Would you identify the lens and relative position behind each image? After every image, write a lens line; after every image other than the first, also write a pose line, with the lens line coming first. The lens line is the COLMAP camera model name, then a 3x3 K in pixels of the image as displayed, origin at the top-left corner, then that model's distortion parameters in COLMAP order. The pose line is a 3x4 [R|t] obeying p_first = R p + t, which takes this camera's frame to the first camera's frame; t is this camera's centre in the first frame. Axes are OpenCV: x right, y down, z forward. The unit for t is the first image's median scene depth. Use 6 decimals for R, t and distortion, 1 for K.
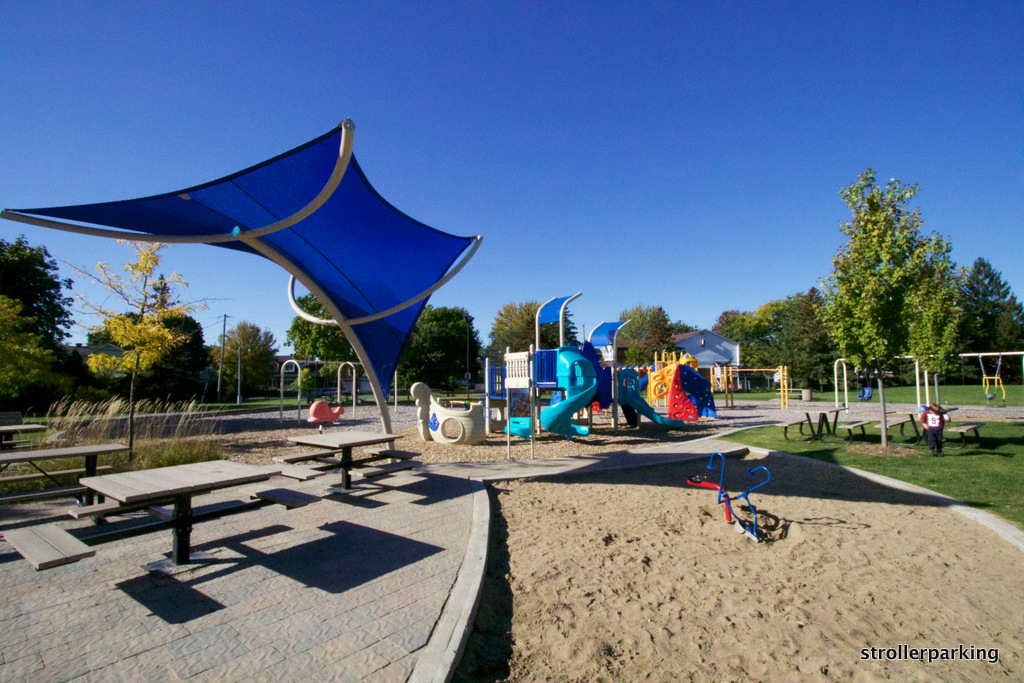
lens RADIAL K [[483.5, 0, 516.5], [0, 483.5, 348.8], [0, 0, 1]] dist [-0.001901, -0.000297]
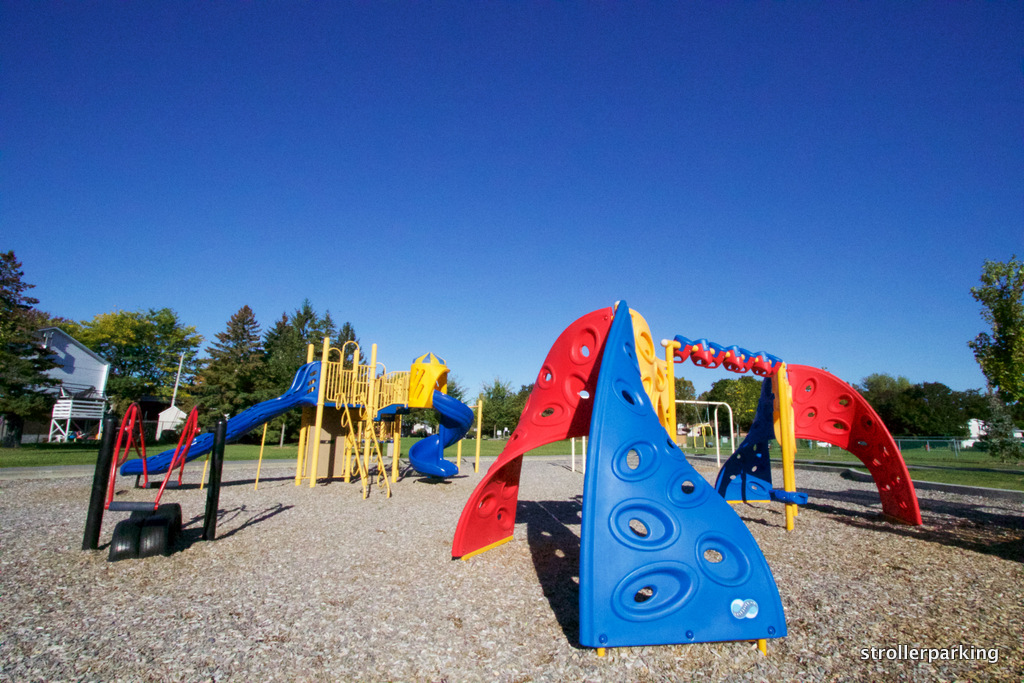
lens RADIAL K [[470.1, 0, 519.5], [0, 470.1, 344.4], [0, 0, 1]] dist [-0.012303, -0.000859]
pose [[0.155608, 0.195221, 0.968336, -0.052650], [-0.070315, 0.979979, -0.186269, 0.076398], [-0.985313, -0.039104, 0.166220, 0.802350]]
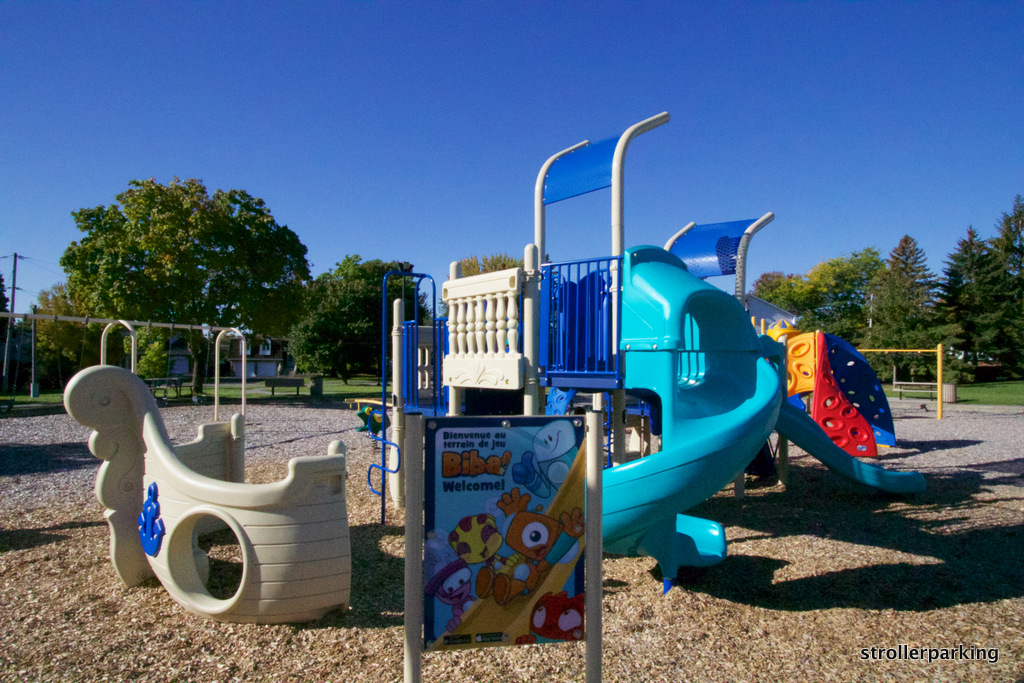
lens RADIAL K [[601.9, 0, 515.1], [0, 601.9, 340.7], [0, 0, 1]] dist [-0.016910, 0.001855]
pose [[0.998060, 0.013729, 0.060722, 0.000000], [-0.015303, 0.999557, 0.025529, 0.020347], [-0.060344, -0.026409, 0.997828, 0.303734]]
